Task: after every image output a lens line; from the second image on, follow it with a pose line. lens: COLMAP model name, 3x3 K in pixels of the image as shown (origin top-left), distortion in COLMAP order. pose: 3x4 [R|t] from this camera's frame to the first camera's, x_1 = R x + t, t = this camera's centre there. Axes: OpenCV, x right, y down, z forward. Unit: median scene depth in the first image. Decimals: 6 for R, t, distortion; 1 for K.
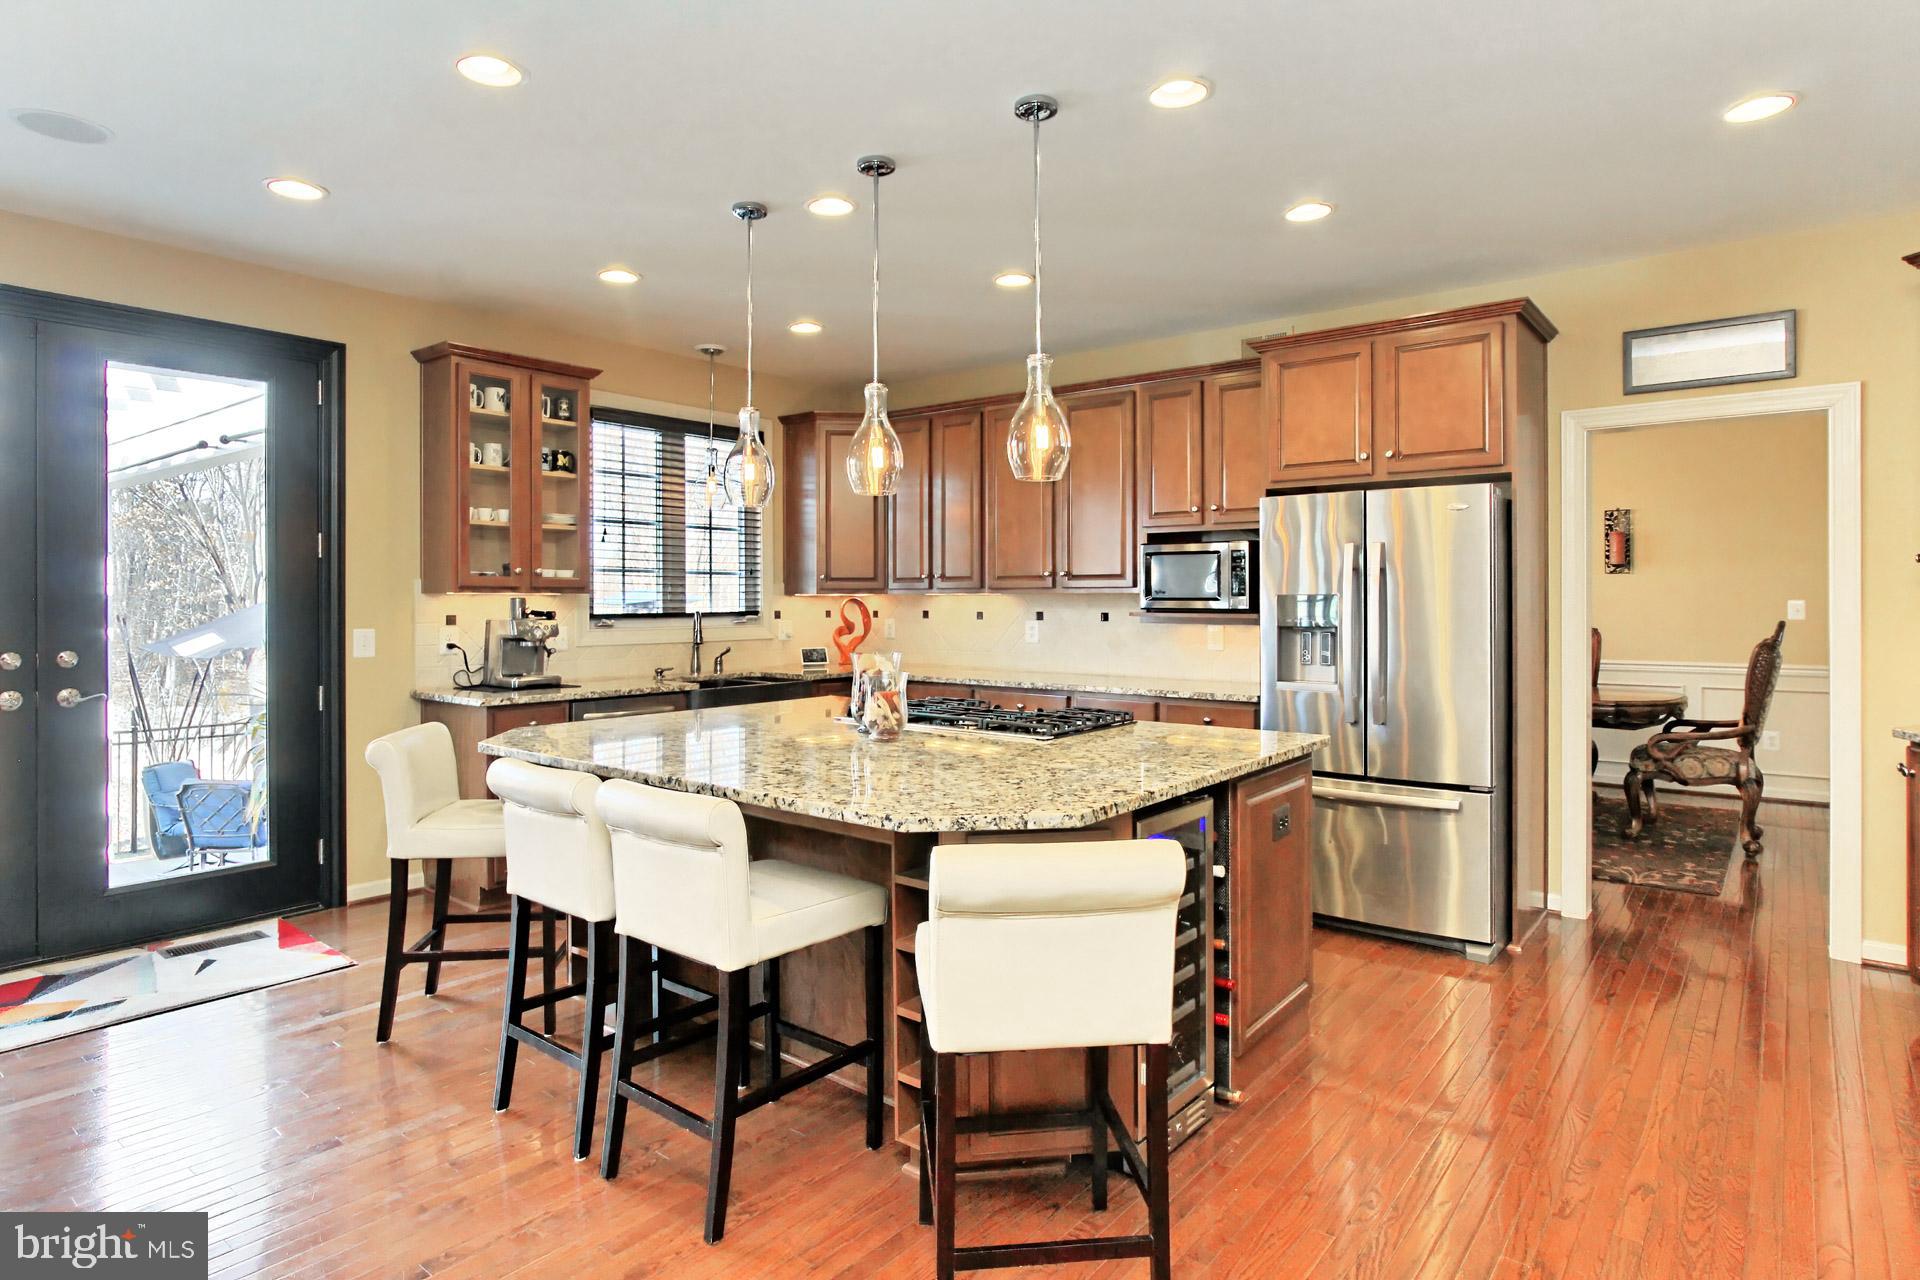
lens RADIAL K [[1041.0, 0, 977.3], [0, 1041.0, 591.5], [0, 0, 1]] dist [-0.004733, 0.000115]
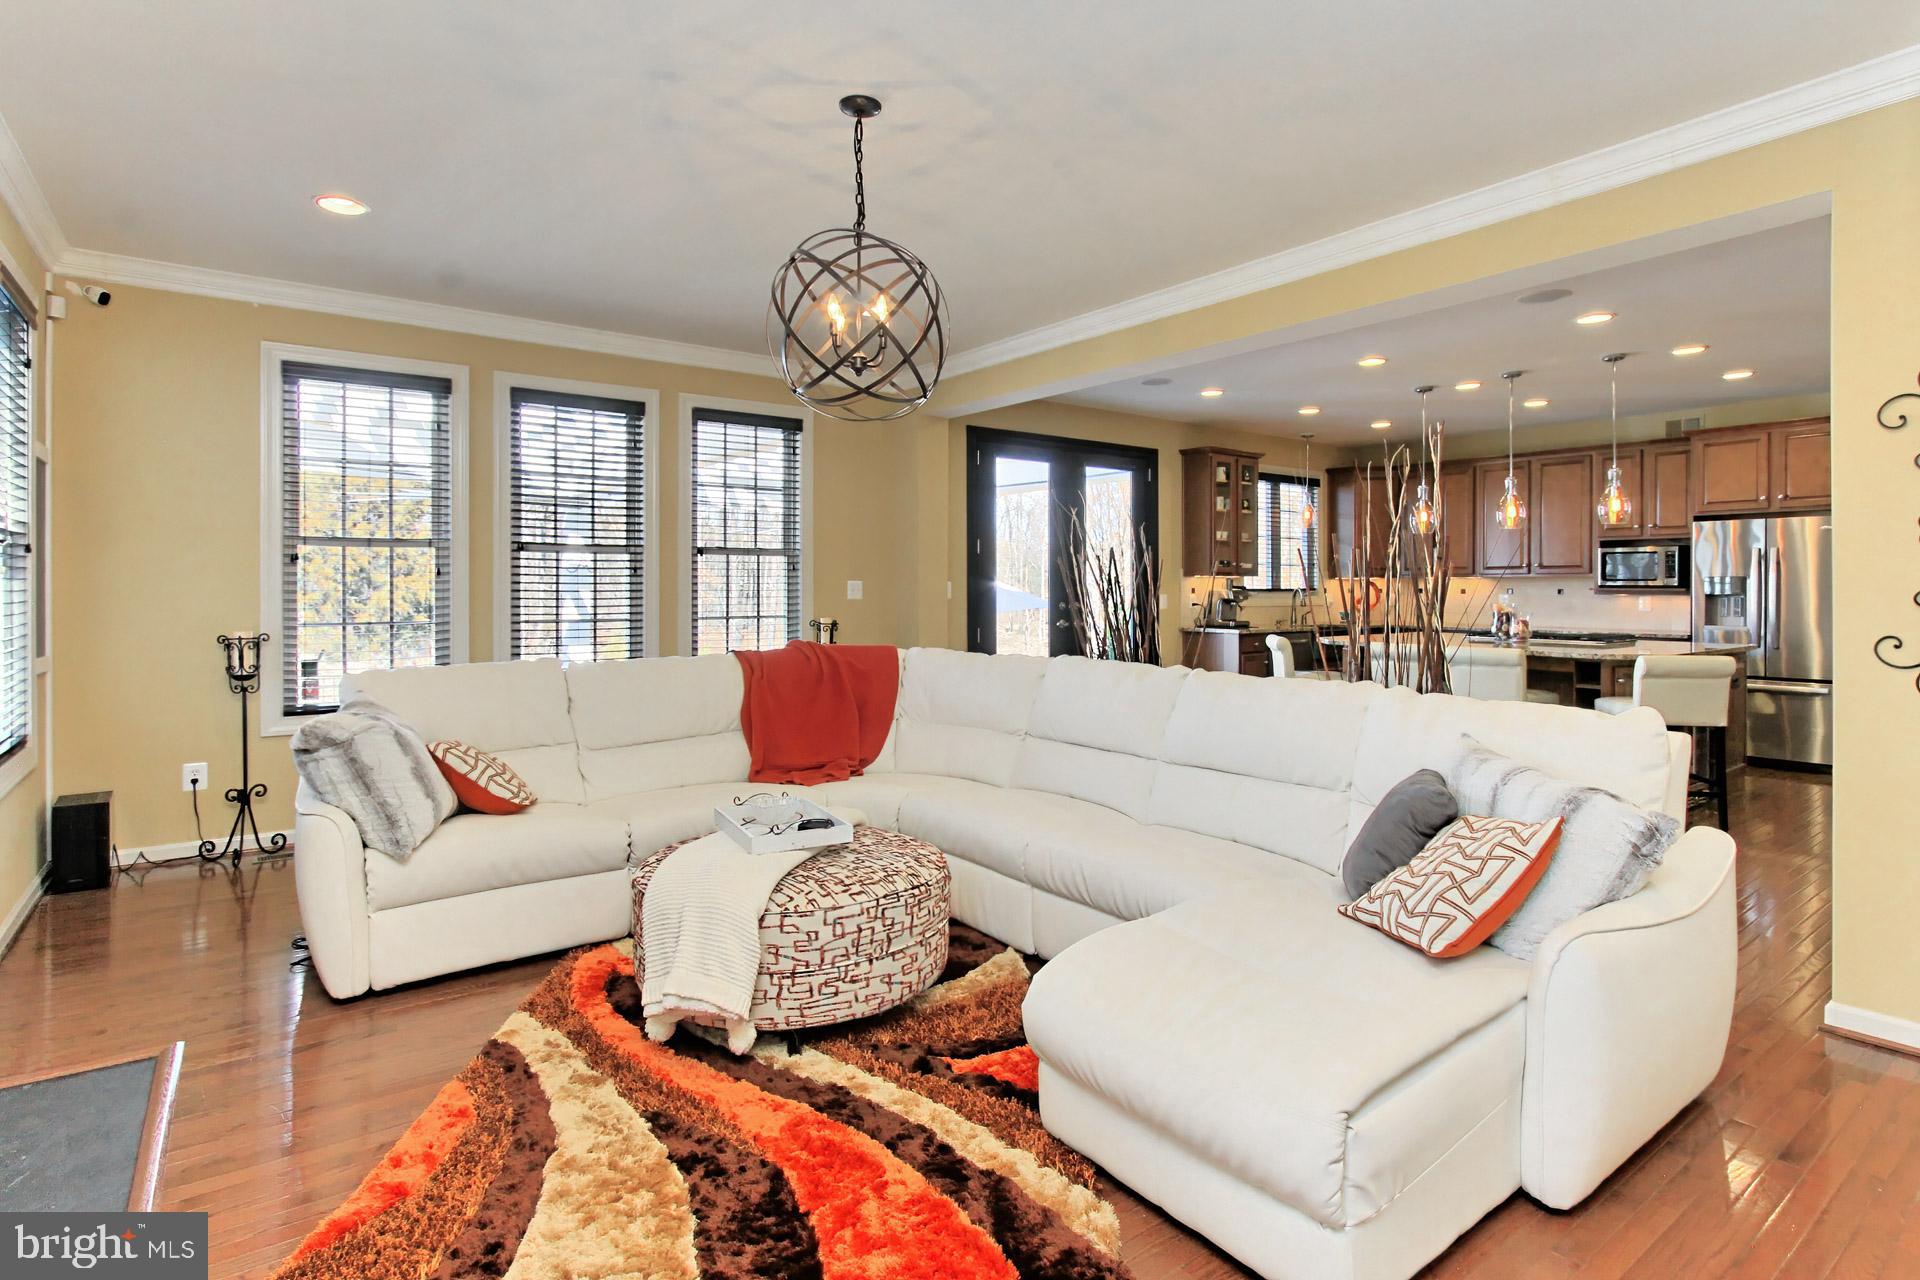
lens RADIAL K [[976.1, 0, 979.1], [0, 976.1, 608.3], [0, 0, 1]] dist [-0.002474, -0.000575]
pose [[0.969420, 0.008393, -0.245265, -0.446040], [-0.001665, 0.999617, 0.027627, 0.011310], [0.245403, -0.026374, 0.969062, -0.817653]]
